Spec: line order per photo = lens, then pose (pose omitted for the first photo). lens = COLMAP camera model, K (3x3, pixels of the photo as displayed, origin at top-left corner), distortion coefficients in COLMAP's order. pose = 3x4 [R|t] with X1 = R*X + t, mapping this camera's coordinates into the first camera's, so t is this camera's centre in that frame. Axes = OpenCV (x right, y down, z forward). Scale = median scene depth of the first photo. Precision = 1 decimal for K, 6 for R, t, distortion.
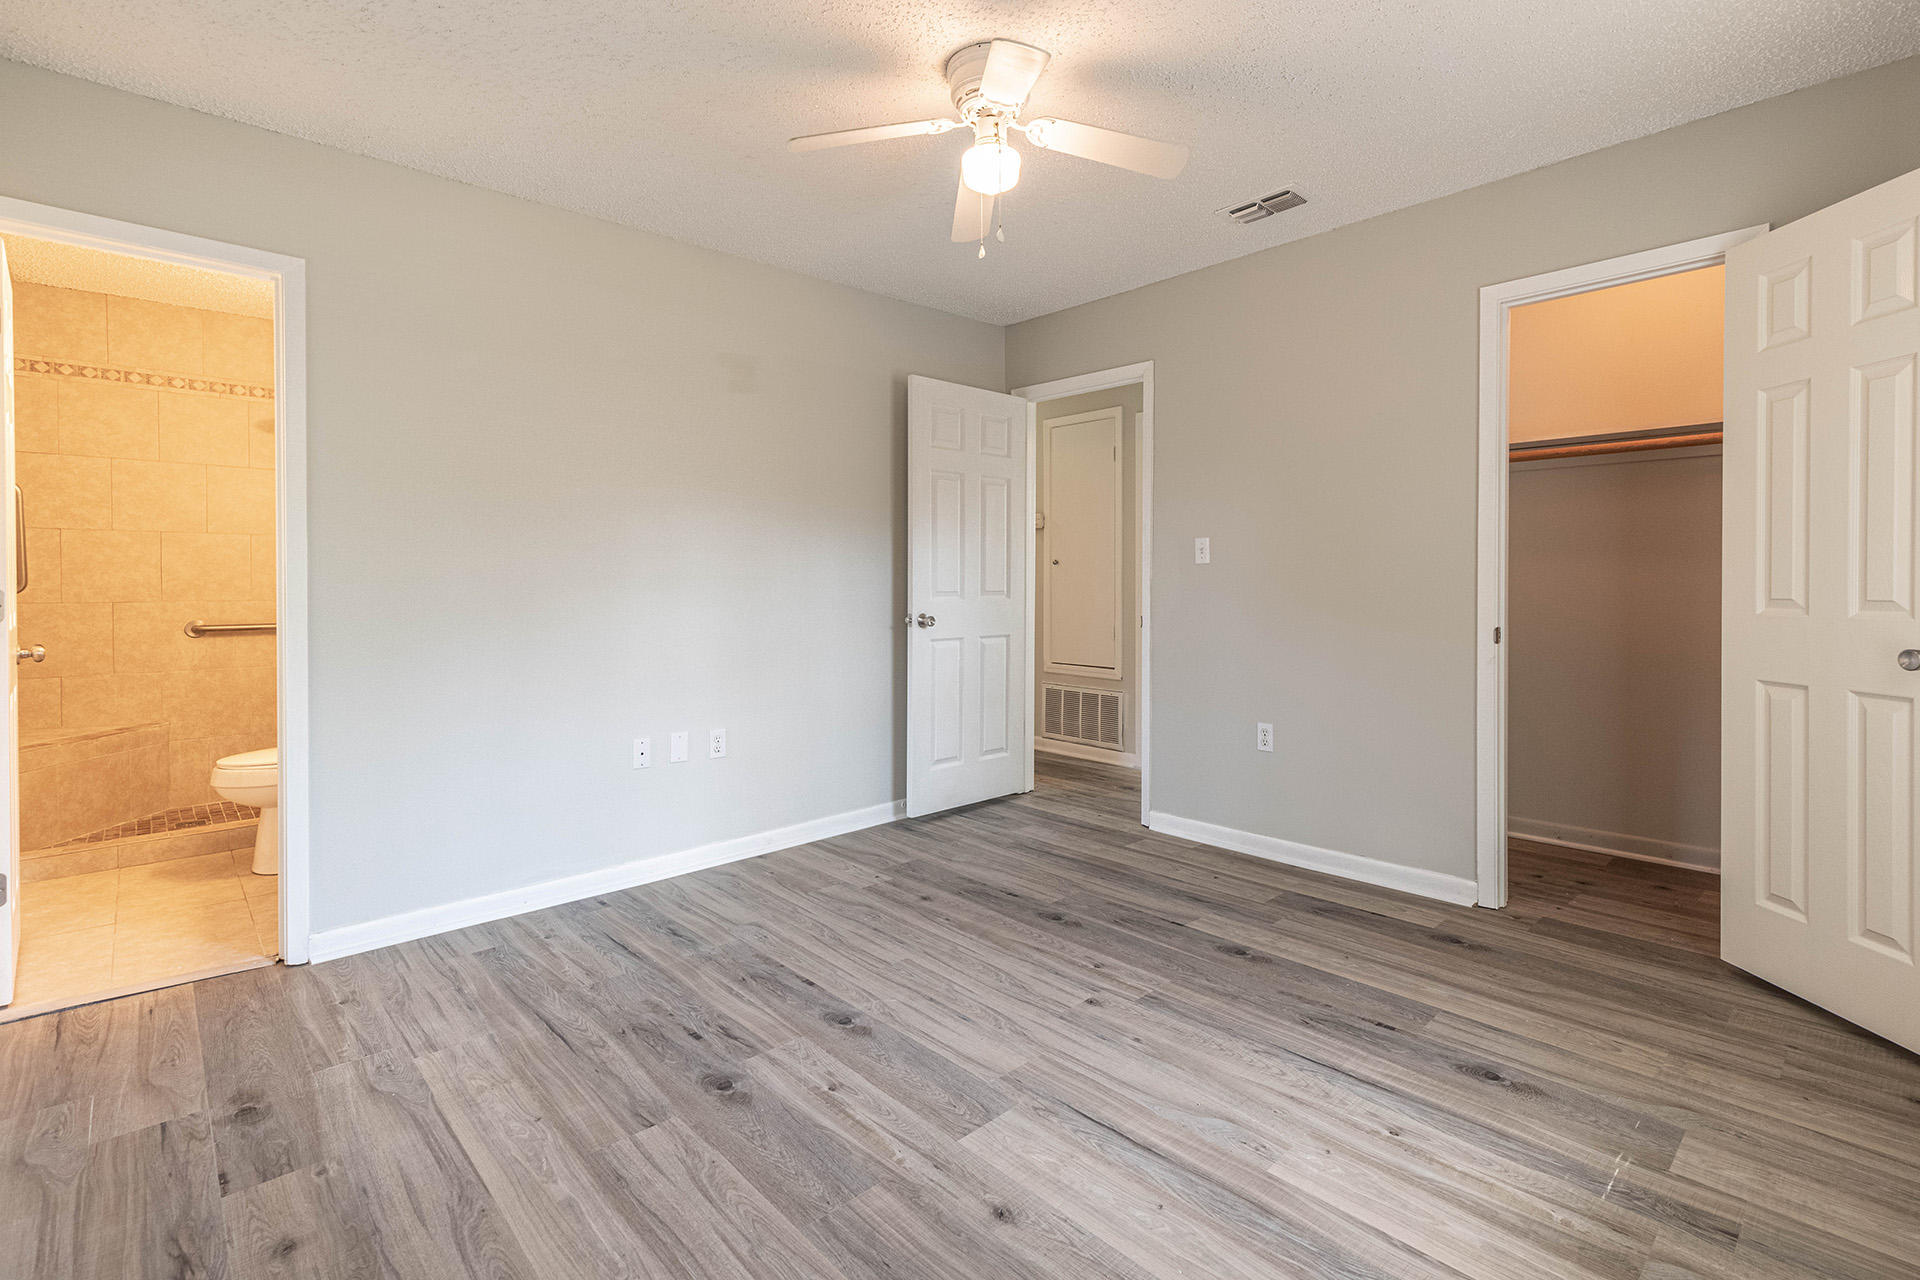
lens RADIAL K [[892.9, 0, 959.1], [0, 892.9, 592.9], [0, 0, 1]] dist [0.011583, -0.003280]
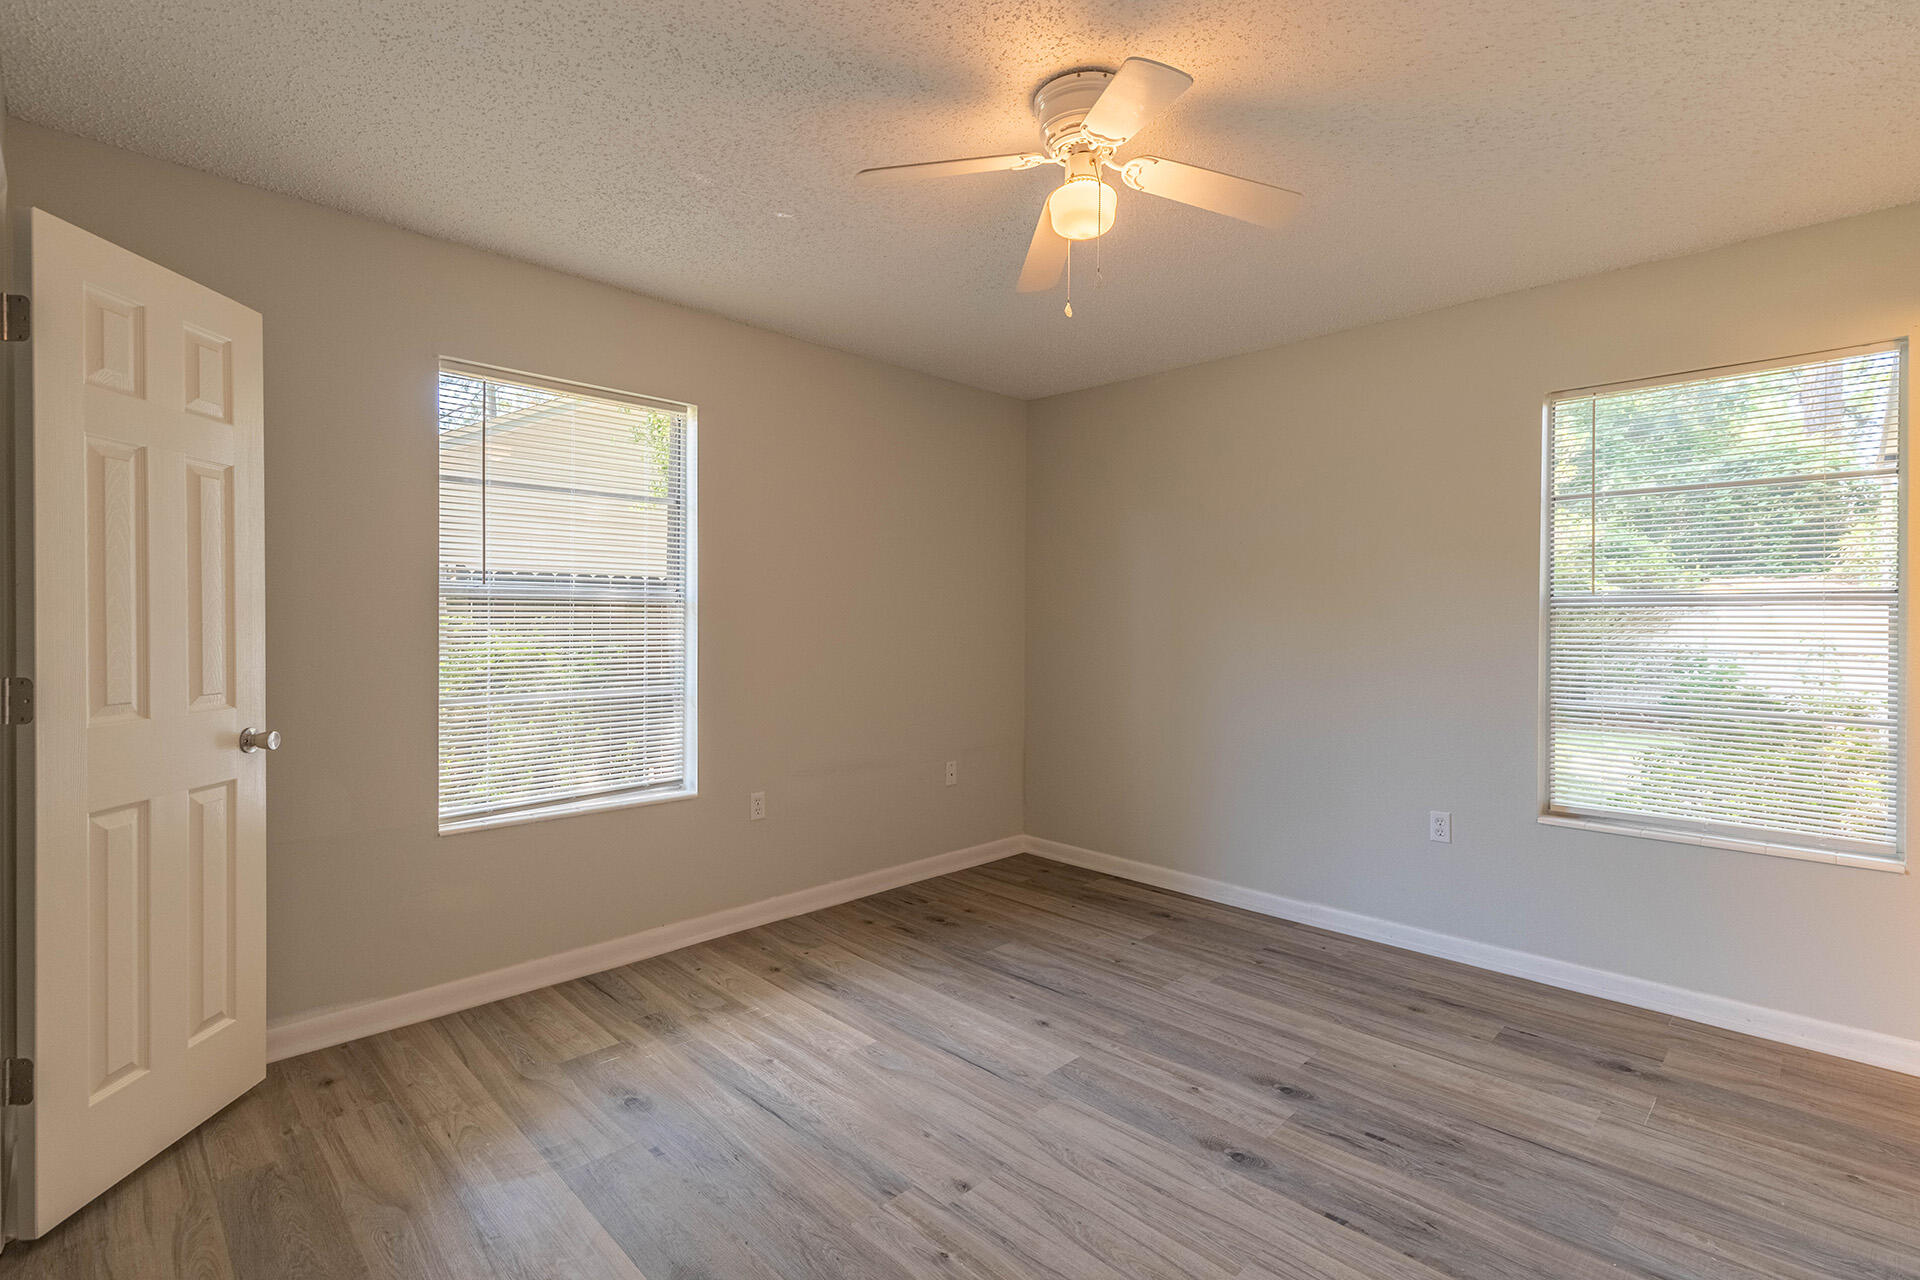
lens RADIAL K [[892.9, 0, 965.1], [0, 892.9, 644.5], [0, 0, 1]] dist [0.011583, -0.003280]
pose [[-0.999191, 0.001697, -0.040173, 0.213857], [0.000111, 0.999221, 0.039462, -0.090838], [0.040209, 0.039425, -0.998413, 2.153955]]
